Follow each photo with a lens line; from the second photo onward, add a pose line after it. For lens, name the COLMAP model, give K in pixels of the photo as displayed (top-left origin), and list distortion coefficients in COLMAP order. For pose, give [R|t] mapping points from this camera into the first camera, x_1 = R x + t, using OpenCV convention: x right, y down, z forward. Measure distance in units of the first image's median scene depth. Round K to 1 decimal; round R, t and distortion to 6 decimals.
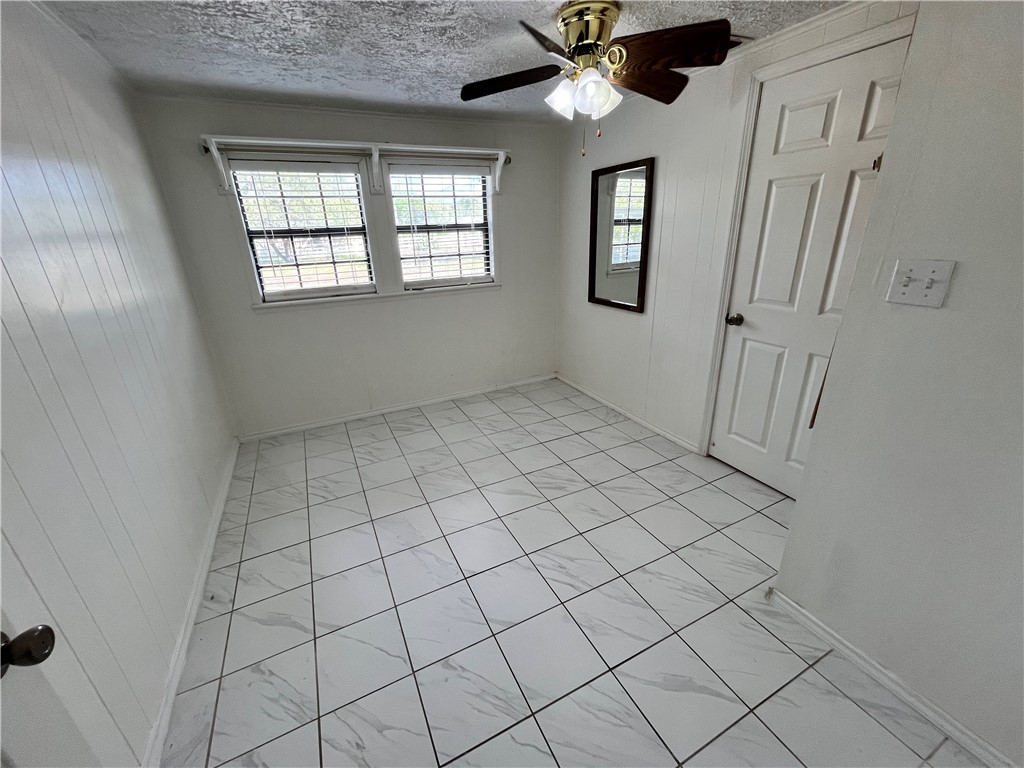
lens RADIAL K [[414.9, 0, 508.2], [0, 414.9, 384.5], [0, 0, 1]] dist [-0.002379, 0.000289]
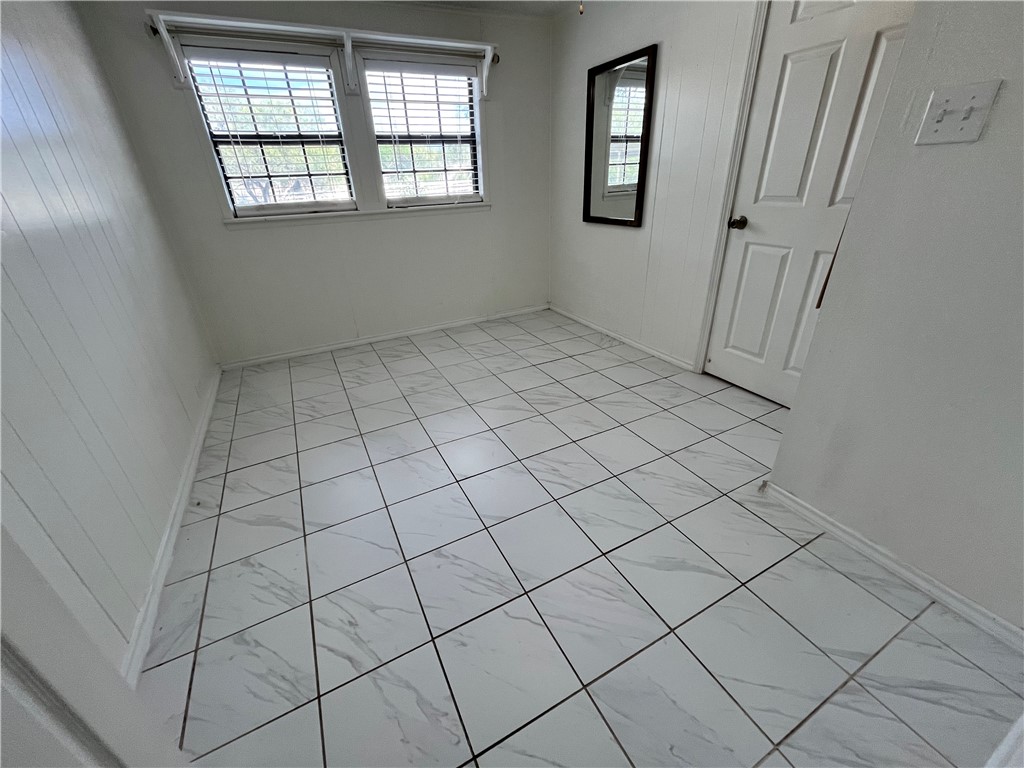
lens RADIAL K [[414.9, 0, 508.2], [0, 414.9, 384.3], [0, 0, 1]] dist [-0.002379, 0.000289]
pose [[0.999792, -0.011742, 0.016694, 0.002820], [0.009971, 0.994684, 0.102495, 0.097933], [-0.017809, -0.102308, 0.994593, 0.029588]]
